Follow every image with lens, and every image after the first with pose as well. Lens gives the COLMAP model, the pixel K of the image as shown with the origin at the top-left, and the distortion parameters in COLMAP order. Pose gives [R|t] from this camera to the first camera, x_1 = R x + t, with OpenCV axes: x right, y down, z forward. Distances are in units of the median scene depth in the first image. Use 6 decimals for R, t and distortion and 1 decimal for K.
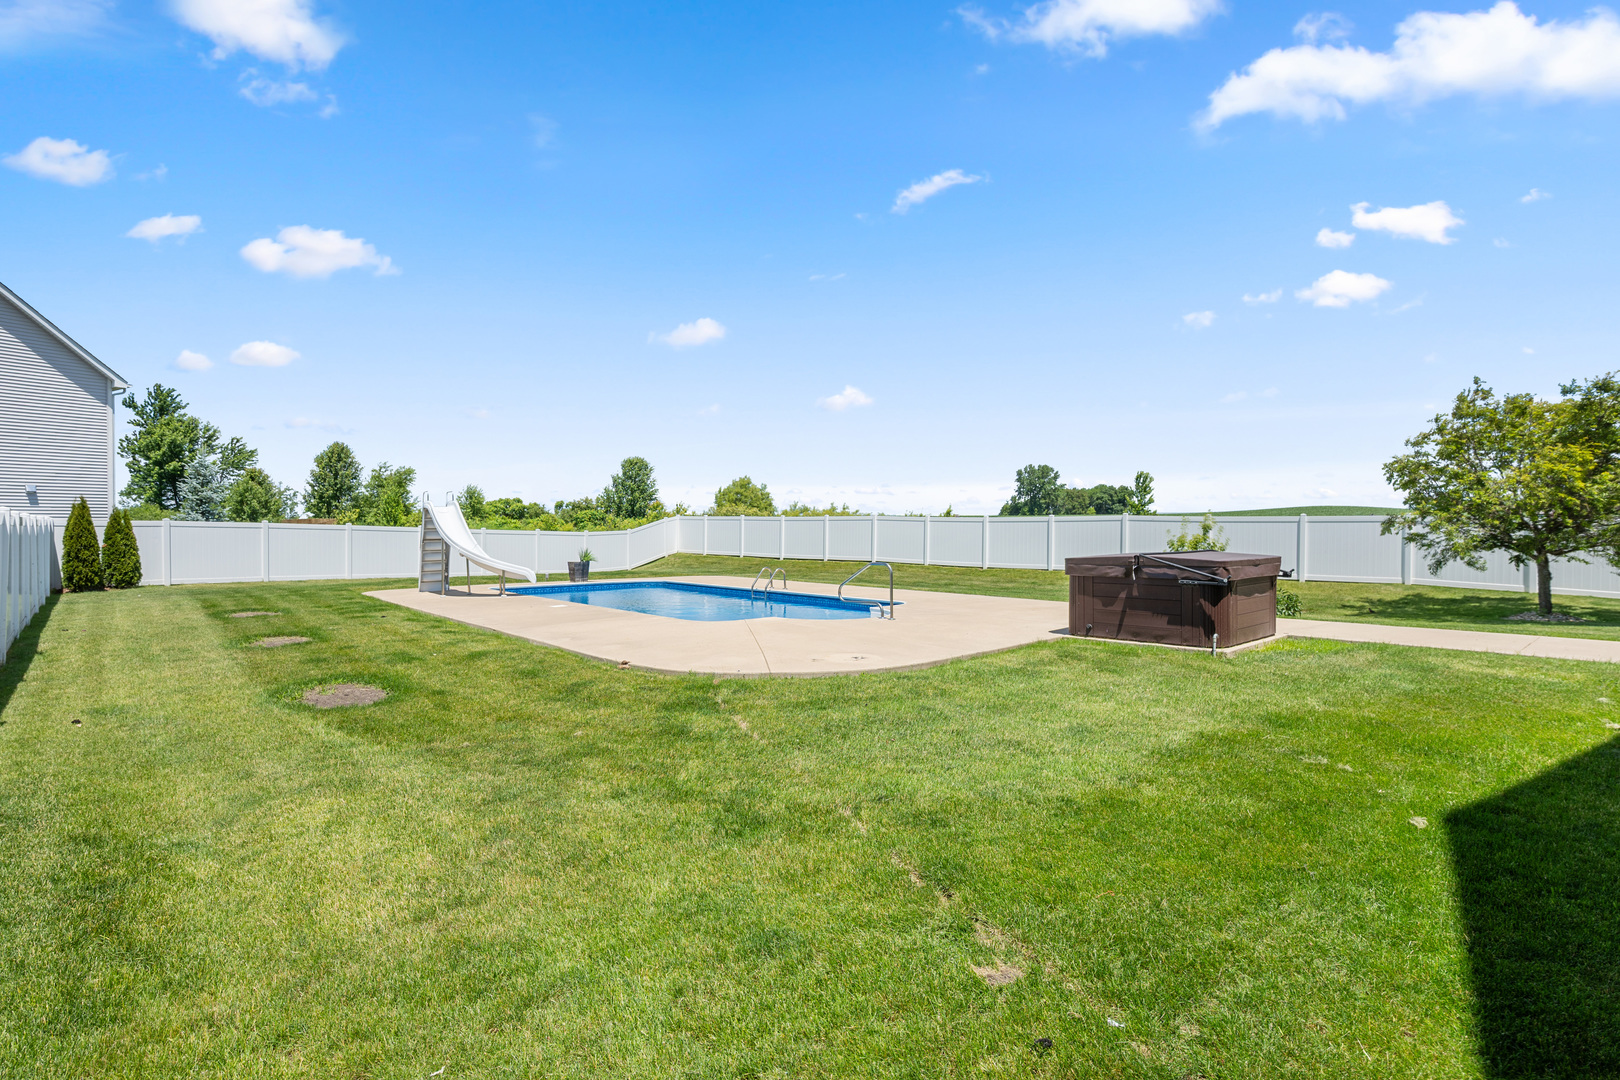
lens RADIAL K [[788.2, 0, 810.0], [0, 788.2, 540.0], [0, 0, 1]] dist [-0.005111, -0.000910]
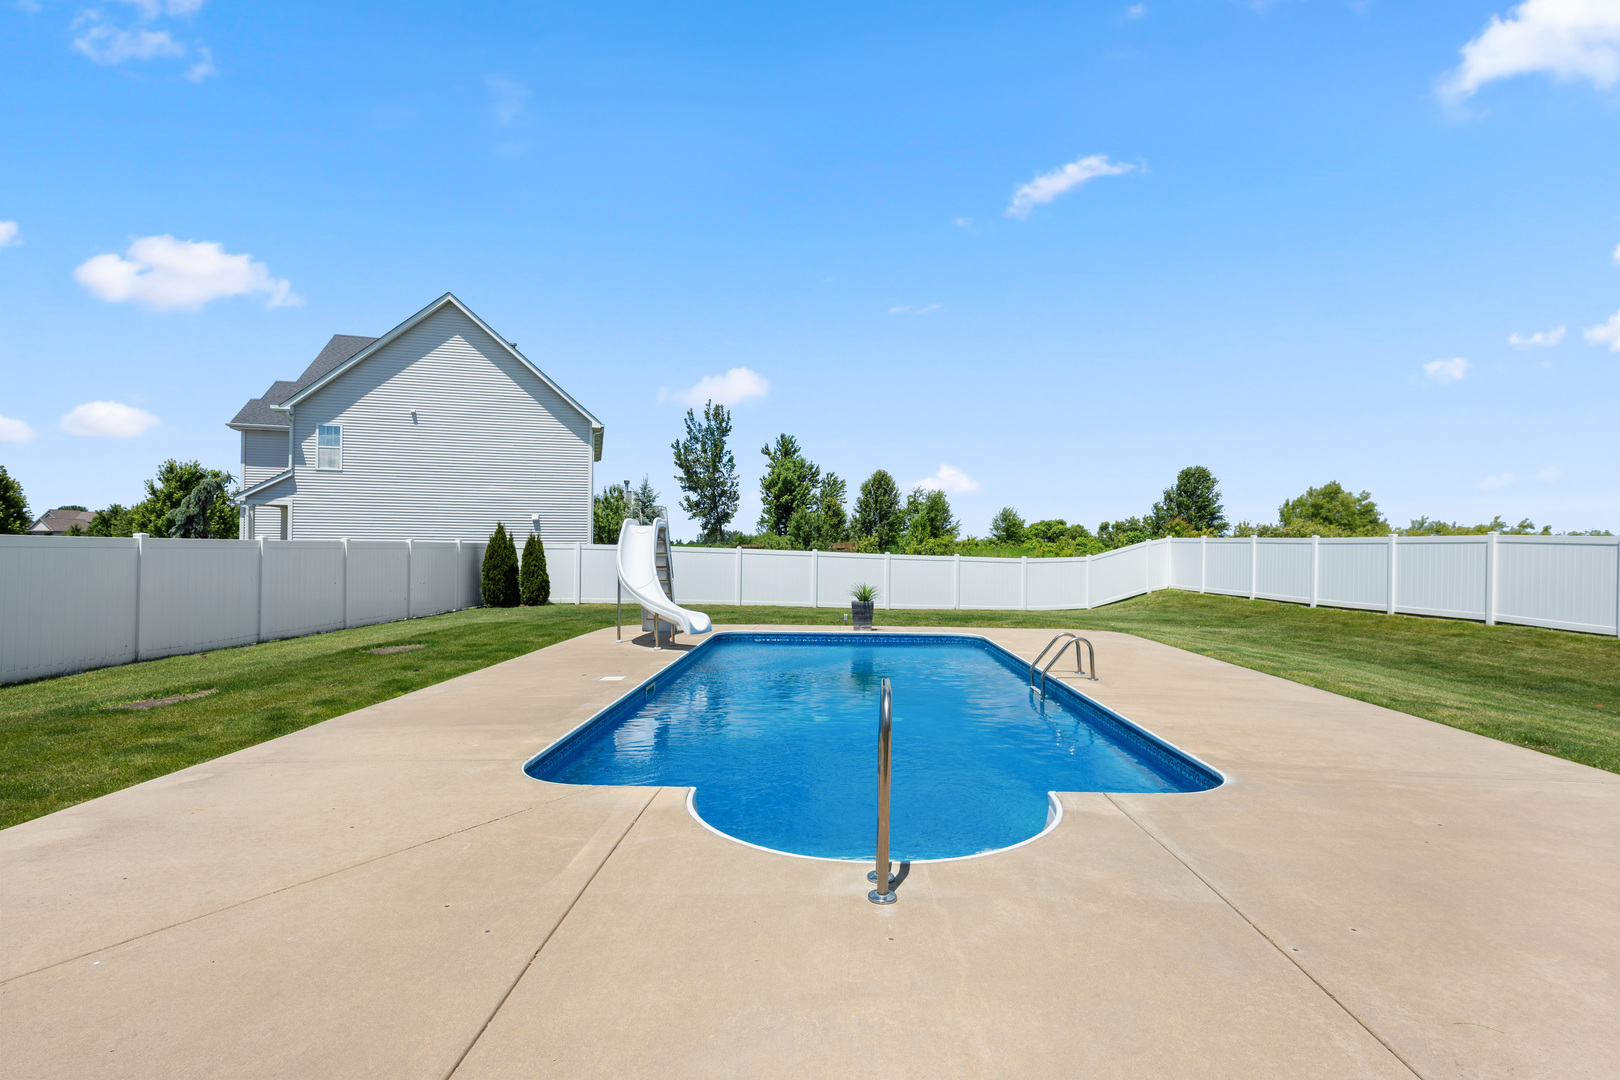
lens RADIAL K [[788.2, 0, 810.0], [0, 788.2, 540.0], [0, 0, 1]] dist [-0.005111, -0.000910]
pose [[0.731934, -0.003800, -0.681365, 0.049572], [-0.016712, 0.999583, -0.023528, -0.003070], [0.681171, 0.028608, 0.731565, 0.138761]]
